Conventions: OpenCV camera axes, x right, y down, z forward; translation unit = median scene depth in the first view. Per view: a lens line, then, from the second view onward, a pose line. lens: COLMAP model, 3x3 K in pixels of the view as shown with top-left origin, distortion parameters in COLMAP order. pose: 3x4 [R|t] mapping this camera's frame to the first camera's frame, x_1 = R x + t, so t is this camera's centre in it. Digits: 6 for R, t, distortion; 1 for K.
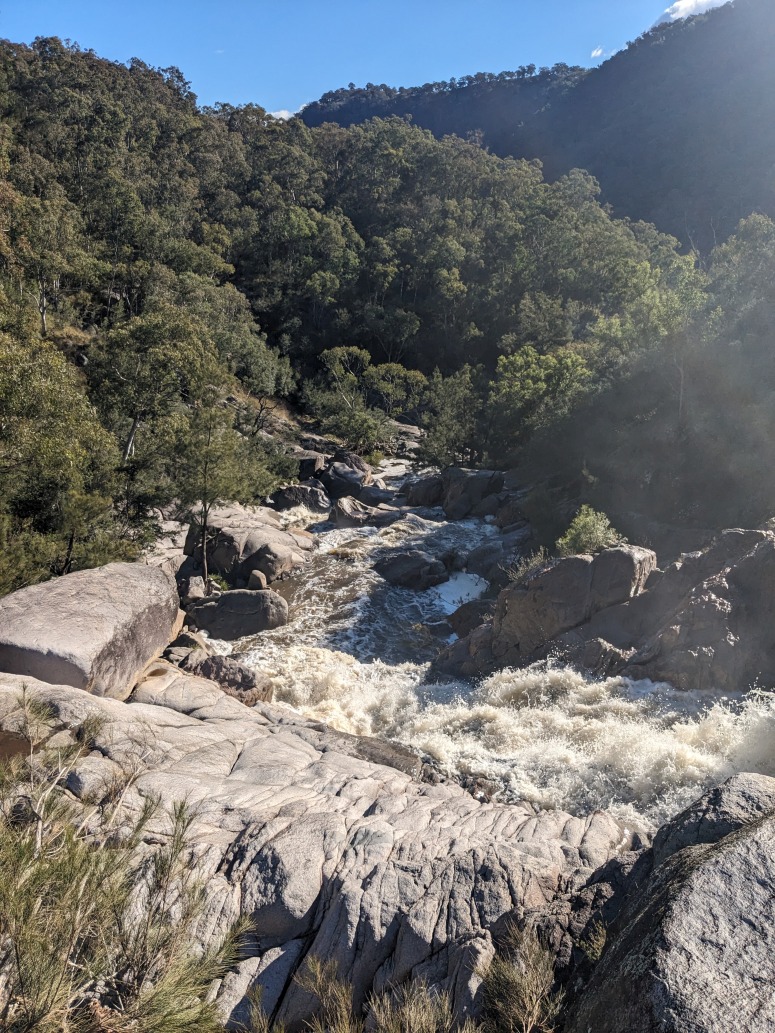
lens RADIAL K [[805.5, 0, 396.5], [0, 805.5, 547.9], [0, 0, 1]] dist [0.042450, -0.078727]
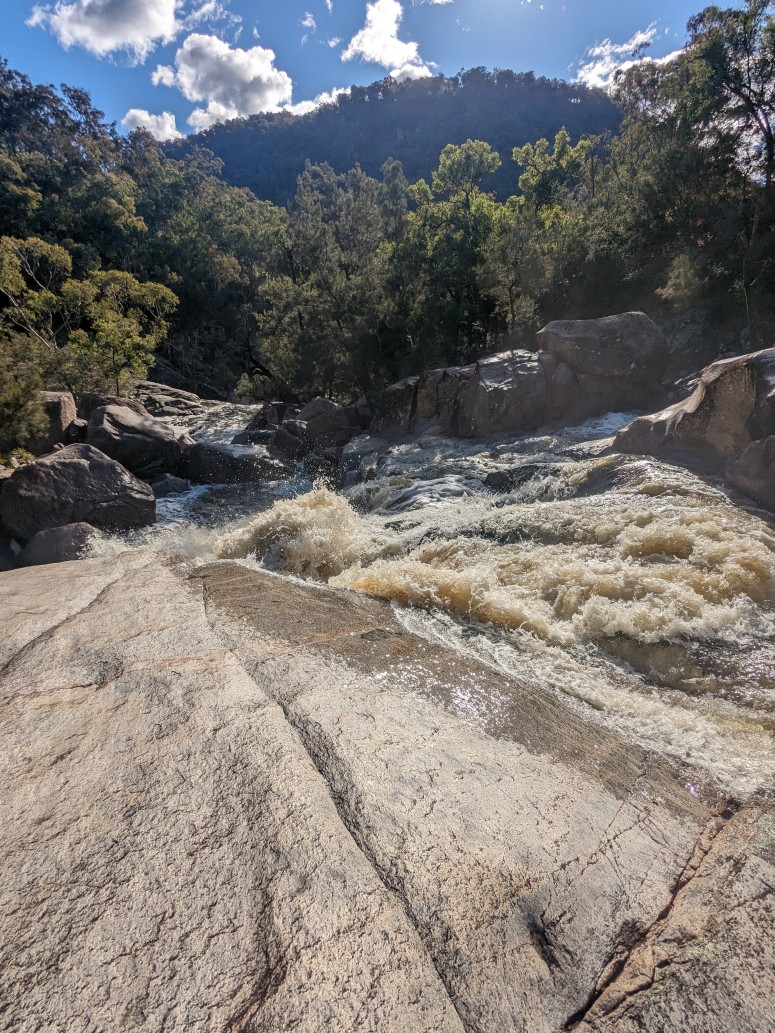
lens RADIAL K [[483.1, 0, 387.4], [0, 483.1, 522.6], [0, 0, 1]] dist [-0.007192, 0.003513]
pose [[0.779519, -0.250280, 0.574204, -0.104769], [0.217092, 0.967836, 0.127136, -0.032645], [-0.587555, 0.025550, 0.808781, 0.553486]]
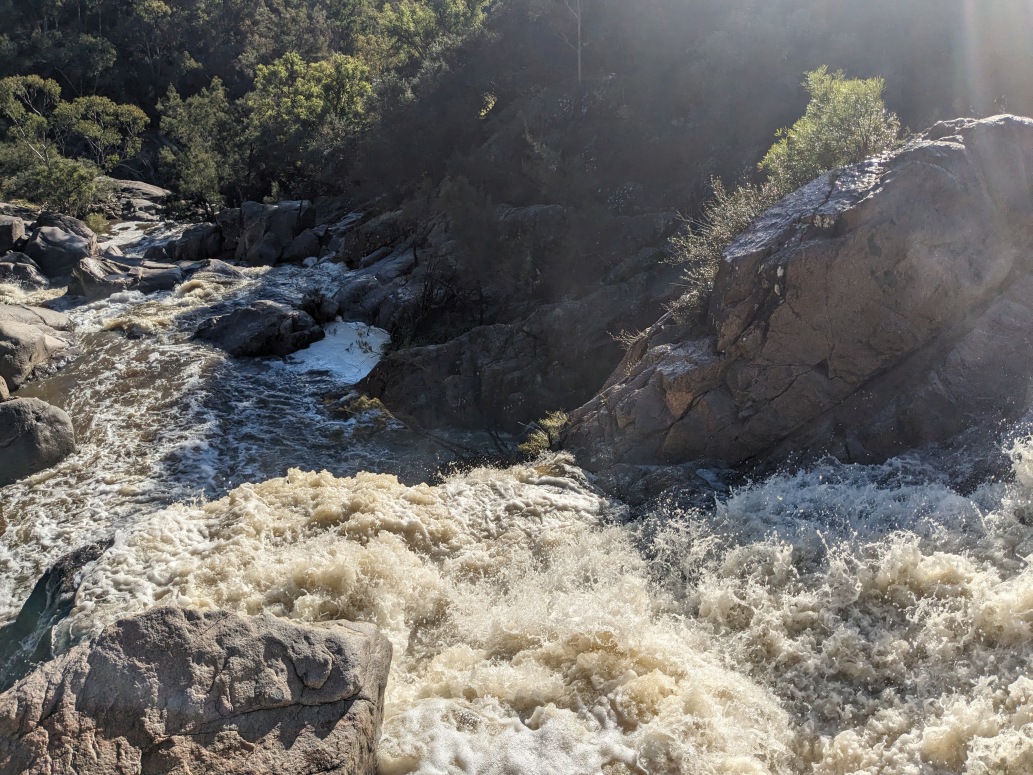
lens RADIAL K [[805.5, 0, 523.7], [0, 805.5, 388.4], [0, 0, 1]] dist [0.042450, -0.078727]
pose [[0.878968, -0.184023, 0.439943, -0.035069], [0.145803, 0.982071, 0.119488, 0.010135], [-0.454044, -0.040881, 0.890041, 0.123462]]
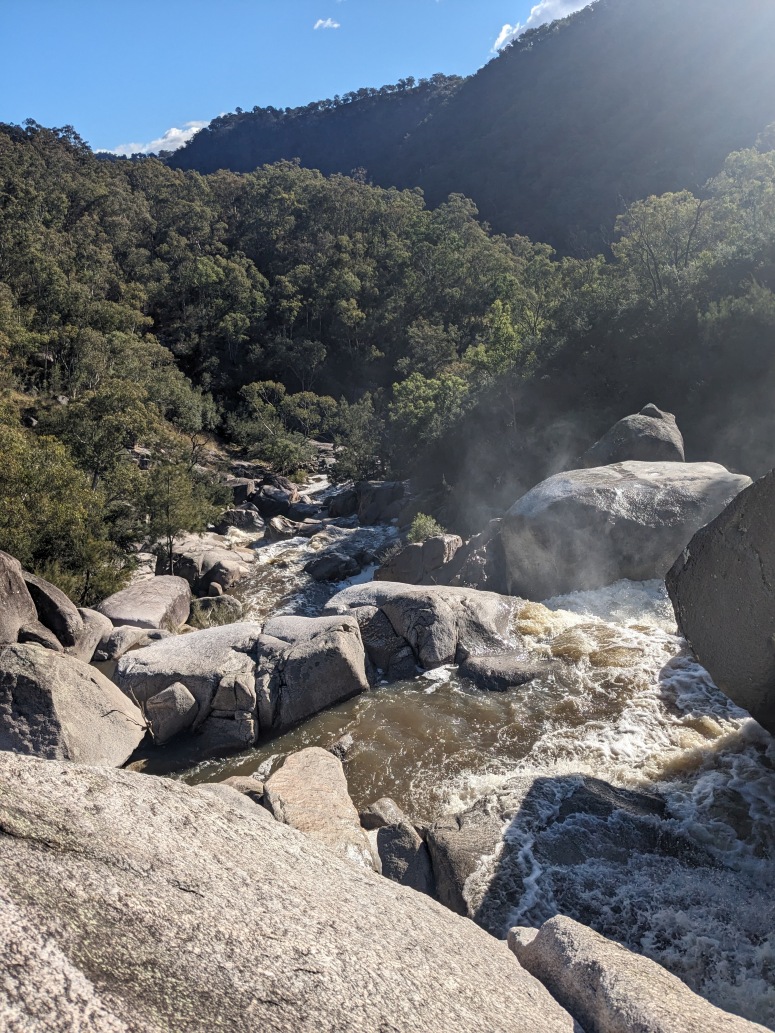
lens RADIAL K [[805.5, 0, 390.4], [0, 805.5, 522.5], [0, 0, 1]] dist [0.042450, -0.078727]
pose [[0.990853, -0.113750, 0.072608, 0.010081], [0.116293, 0.992706, -0.031799, 0.002411], [-0.068462, 0.039952, 0.996853, -0.124777]]
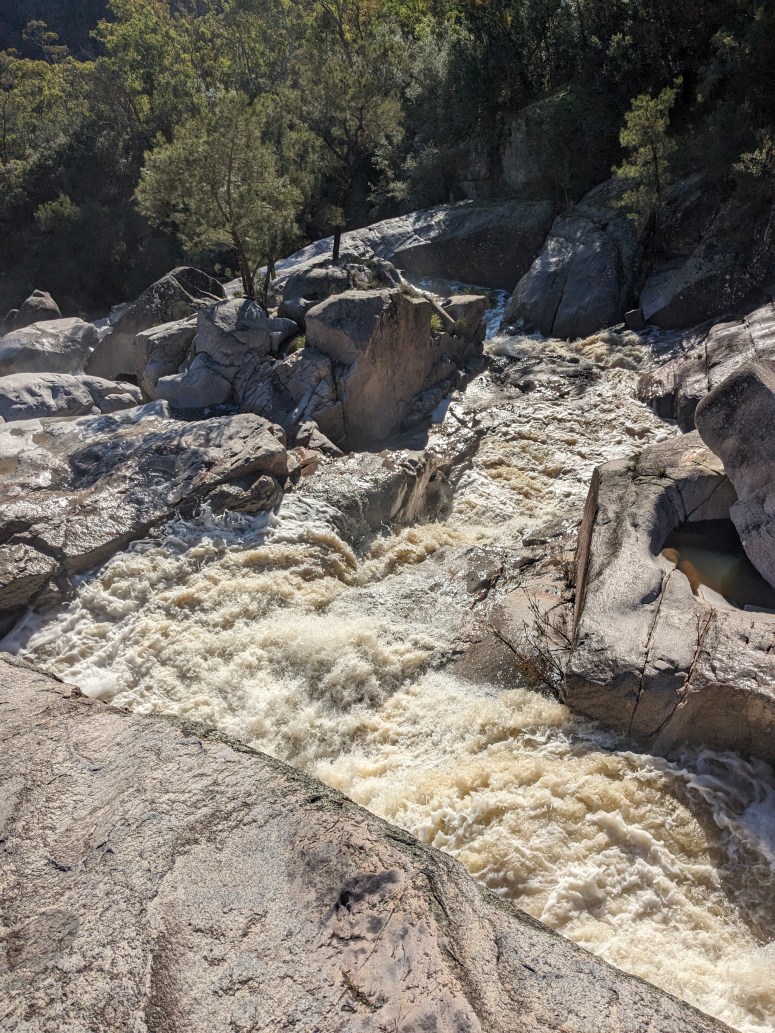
lens RADIAL K [[805.5, 0, 407.3], [0, 805.5, 512.7], [0, 0, 1]] dist [0.042450, -0.078727]
pose [[0.626335, -0.448197, 0.637828, -0.134774], [0.275749, 0.892677, 0.356497, -0.025423], [-0.729155, -0.047406, 0.682705, -0.417984]]
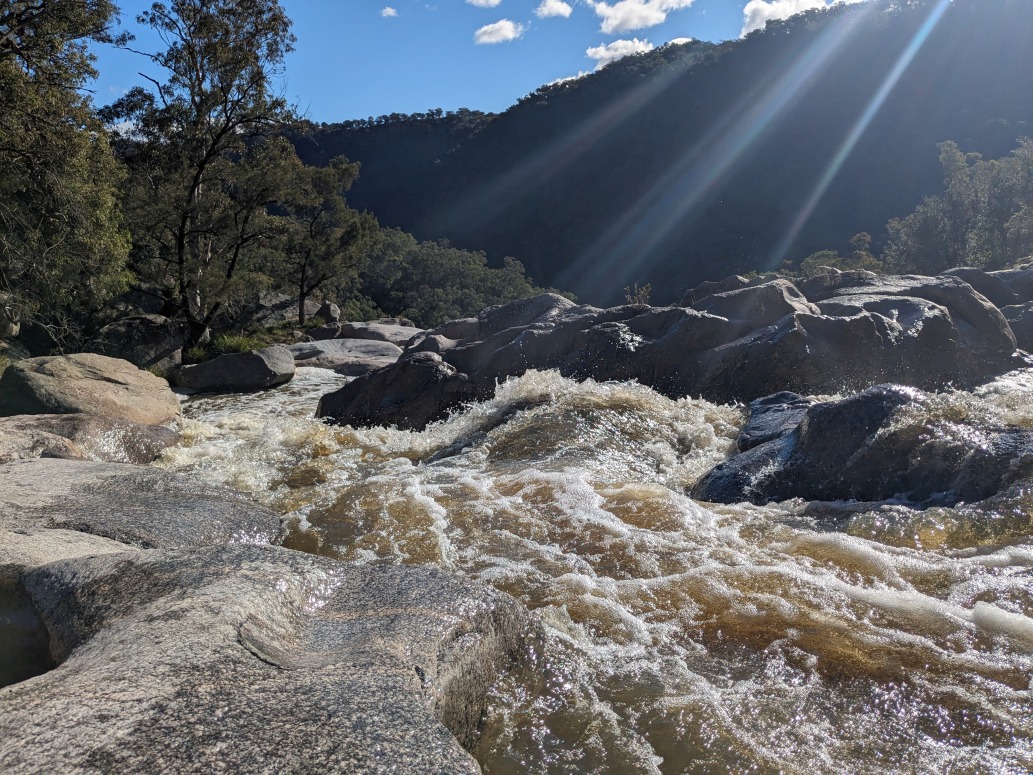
lens RADIAL K [[805.5, 0, 538.0], [0, 805.5, 362.9], [0, 0, 1]] dist [0.042450, -0.078727]
pose [[0.964137, -0.061803, 0.258108, -0.228502], [0.114206, 0.974475, -0.193273, 0.065765], [-0.239575, 0.215819, 0.946587, -0.744844]]
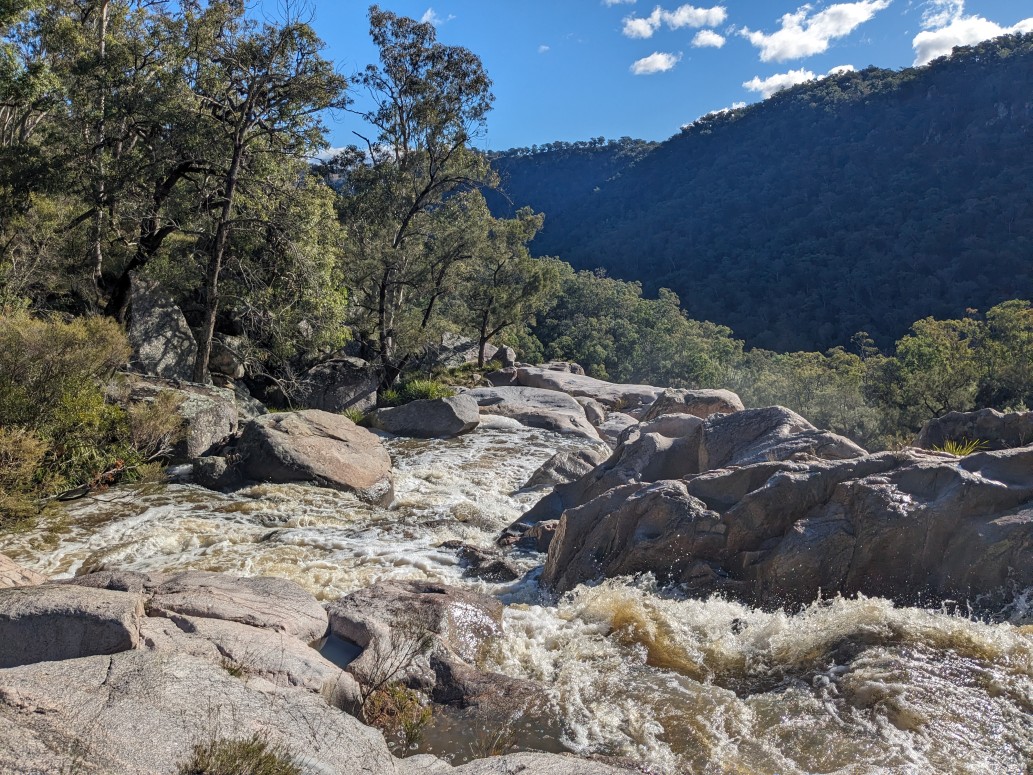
lens RADIAL K [[805.5, 0, 543.4], [0, 805.5, 374.8], [0, 0, 1]] dist [0.042450, -0.078727]
pose [[0.996231, -0.001644, 0.086723, -0.237759], [0.021010, 0.974621, -0.222875, 0.056335], [-0.084155, 0.223857, 0.970982, -0.747238]]
